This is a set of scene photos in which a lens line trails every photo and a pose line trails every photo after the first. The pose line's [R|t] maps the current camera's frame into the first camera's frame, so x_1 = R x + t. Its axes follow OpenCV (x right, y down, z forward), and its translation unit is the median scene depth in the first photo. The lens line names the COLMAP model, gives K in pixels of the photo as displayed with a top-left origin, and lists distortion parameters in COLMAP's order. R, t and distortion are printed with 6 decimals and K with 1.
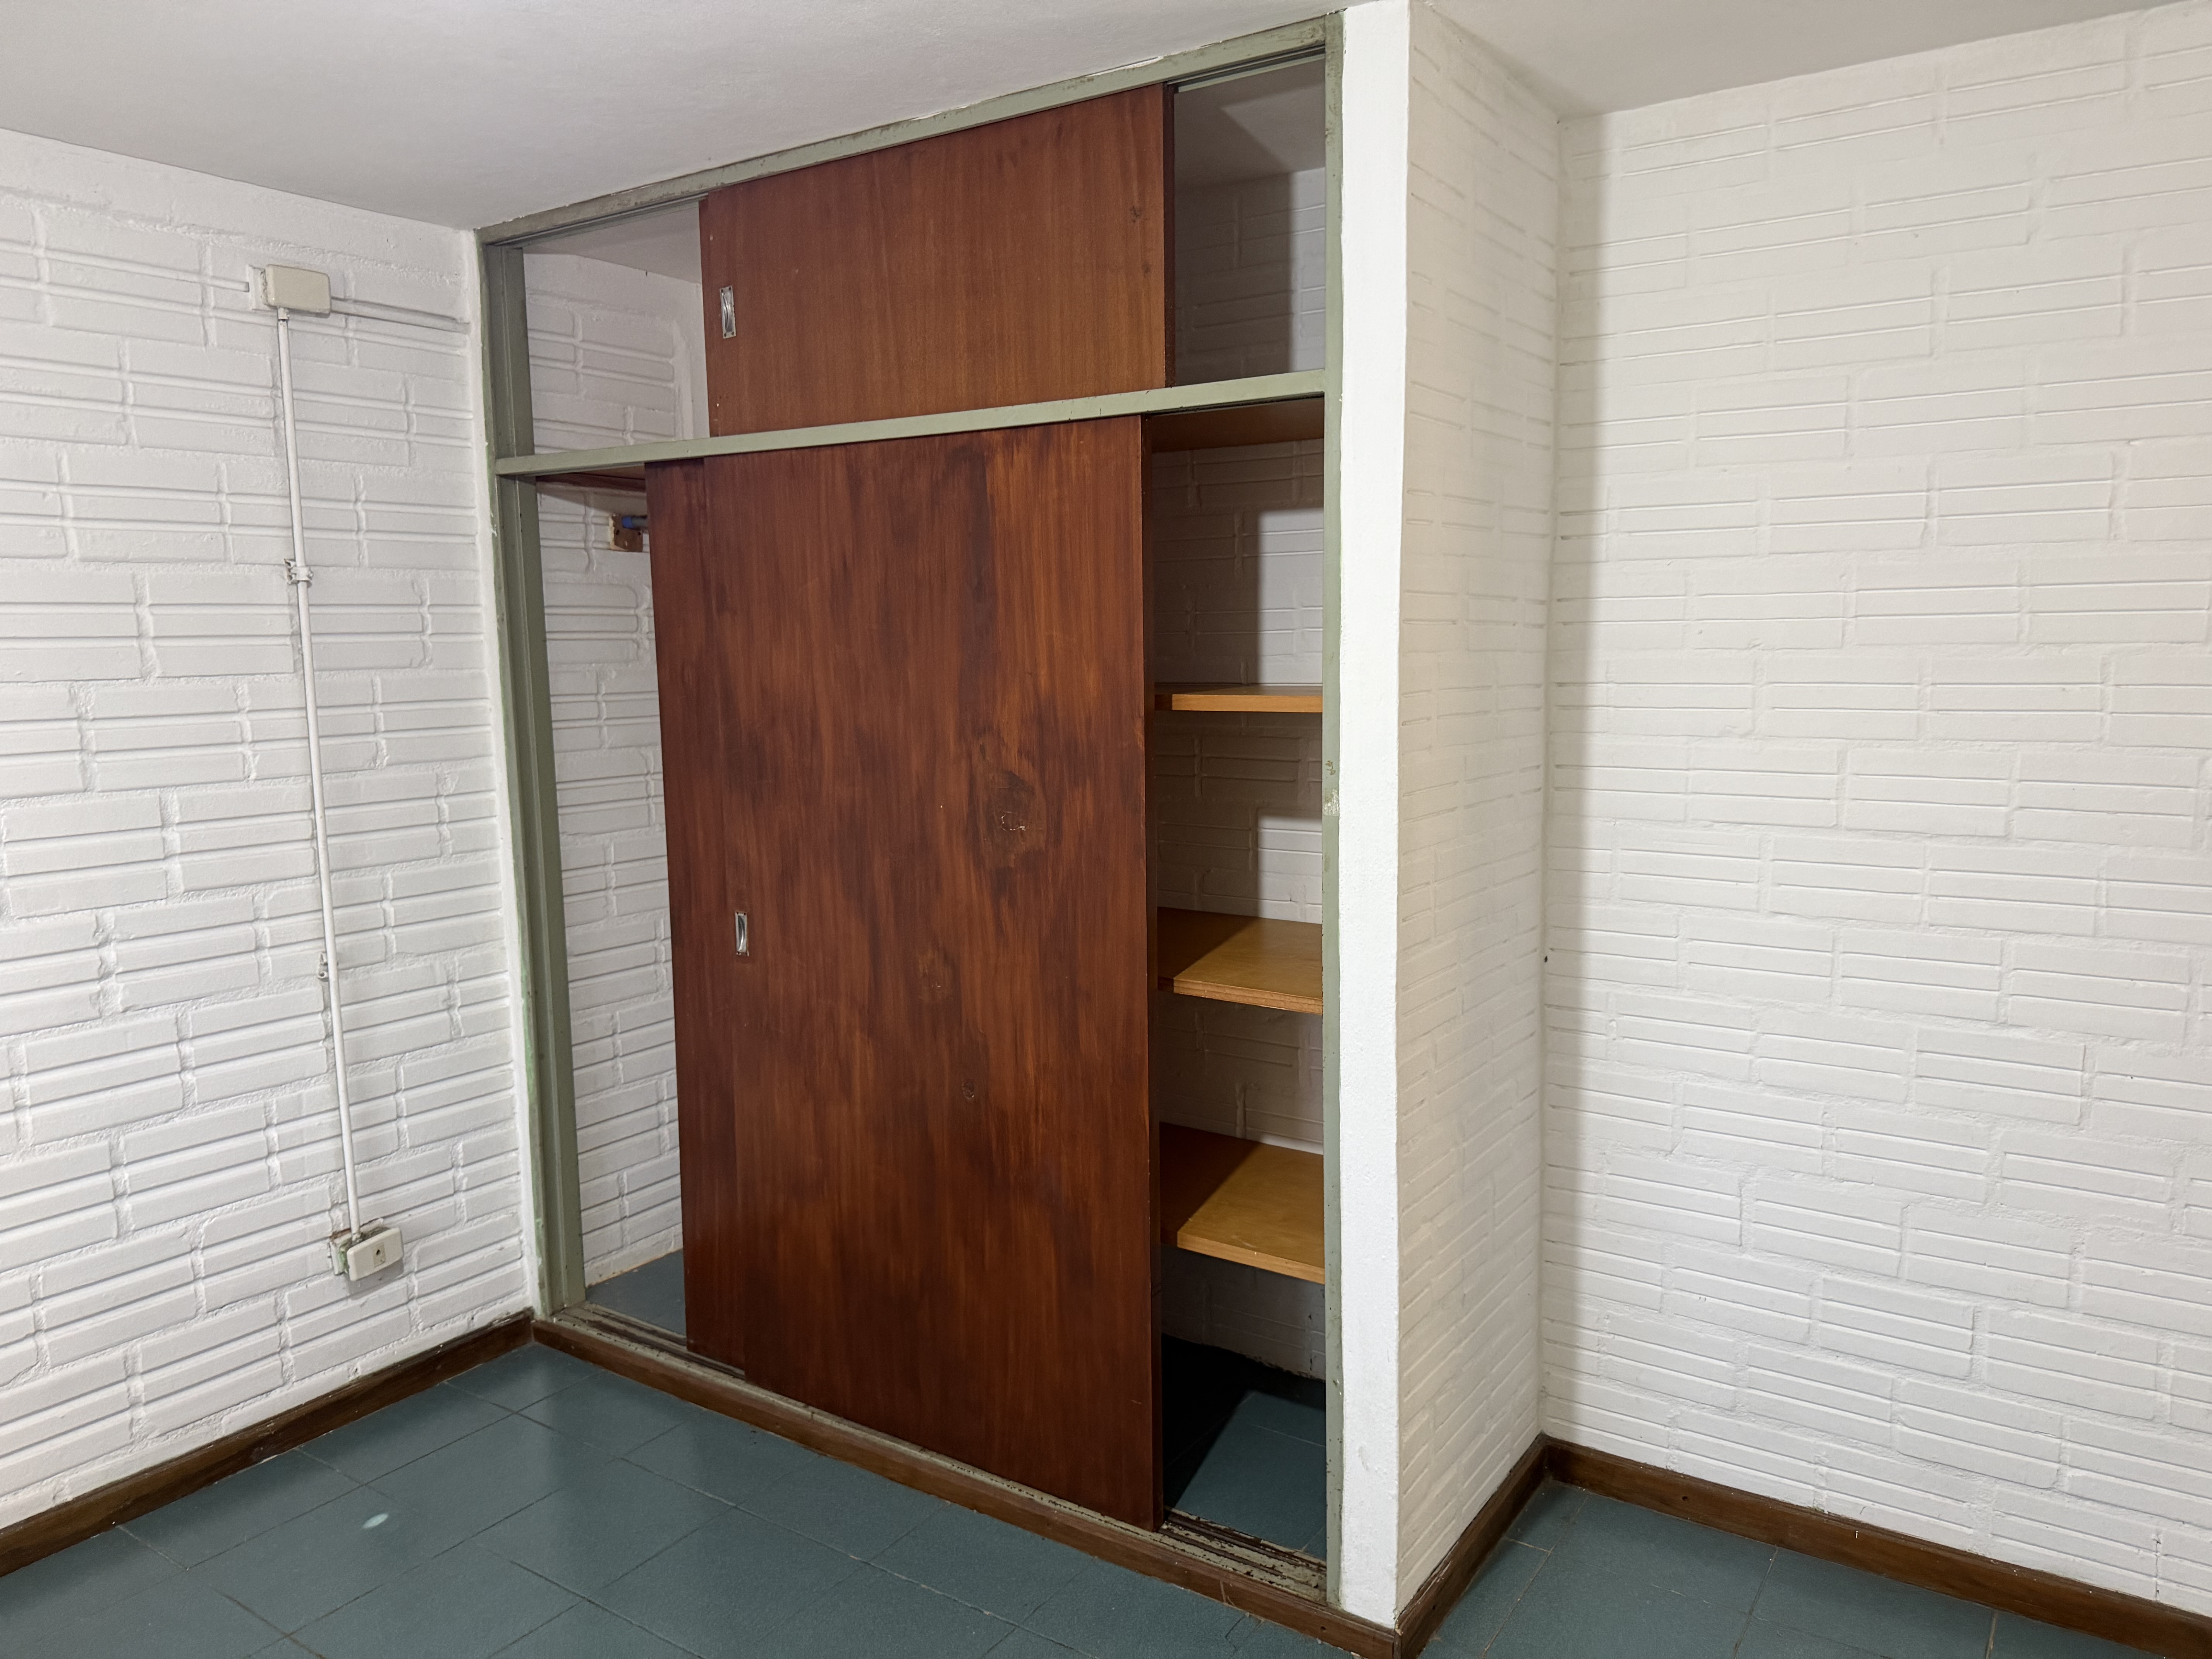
lens RADIAL K [[1564.7, 0, 1110.5], [0, 1564.7, 834.1], [0, 0, 1]] dist [0.002914, 0.000053]
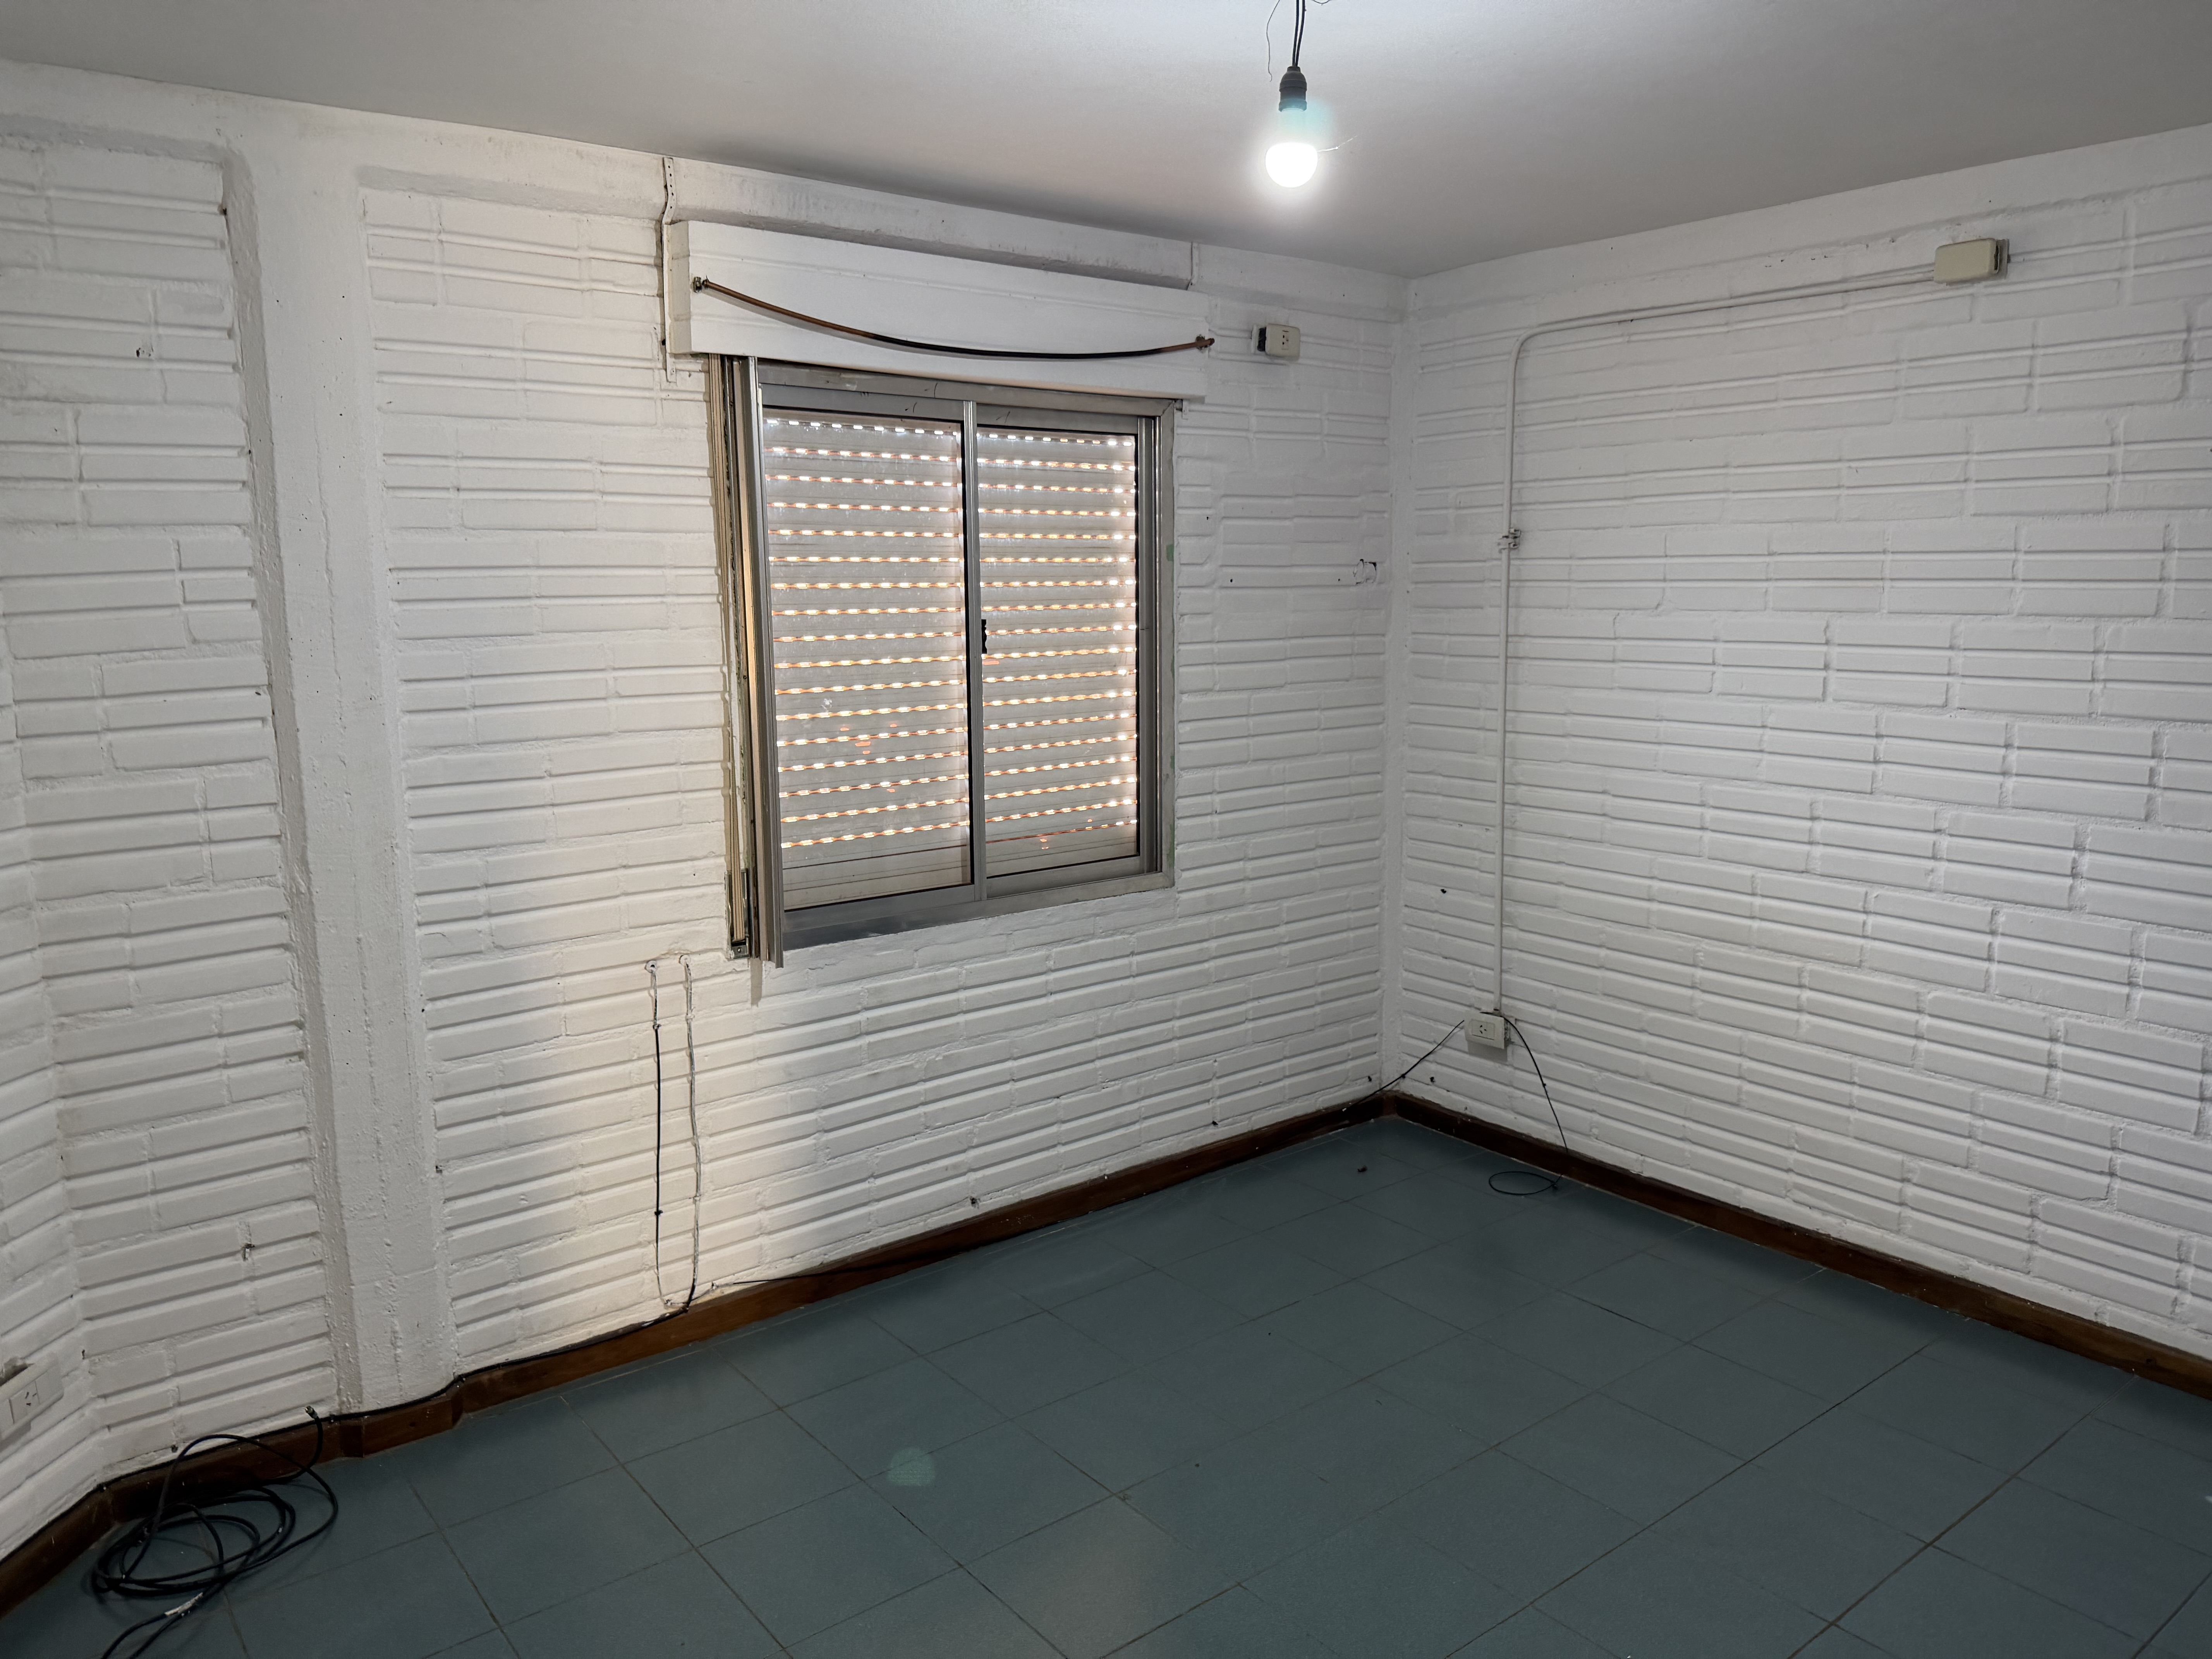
lens RADIAL K [[1564.7, 0, 1108.5], [0, 1564.7, 824.9], [0, 0, 1]] dist [0.002914, 0.000053]
pose [[-0.302183, 0.185964, -0.934935, 0.577474], [-0.089336, 0.970945, 0.222002, -0.125531], [0.949055, 0.150609, -0.276790, 0.572291]]
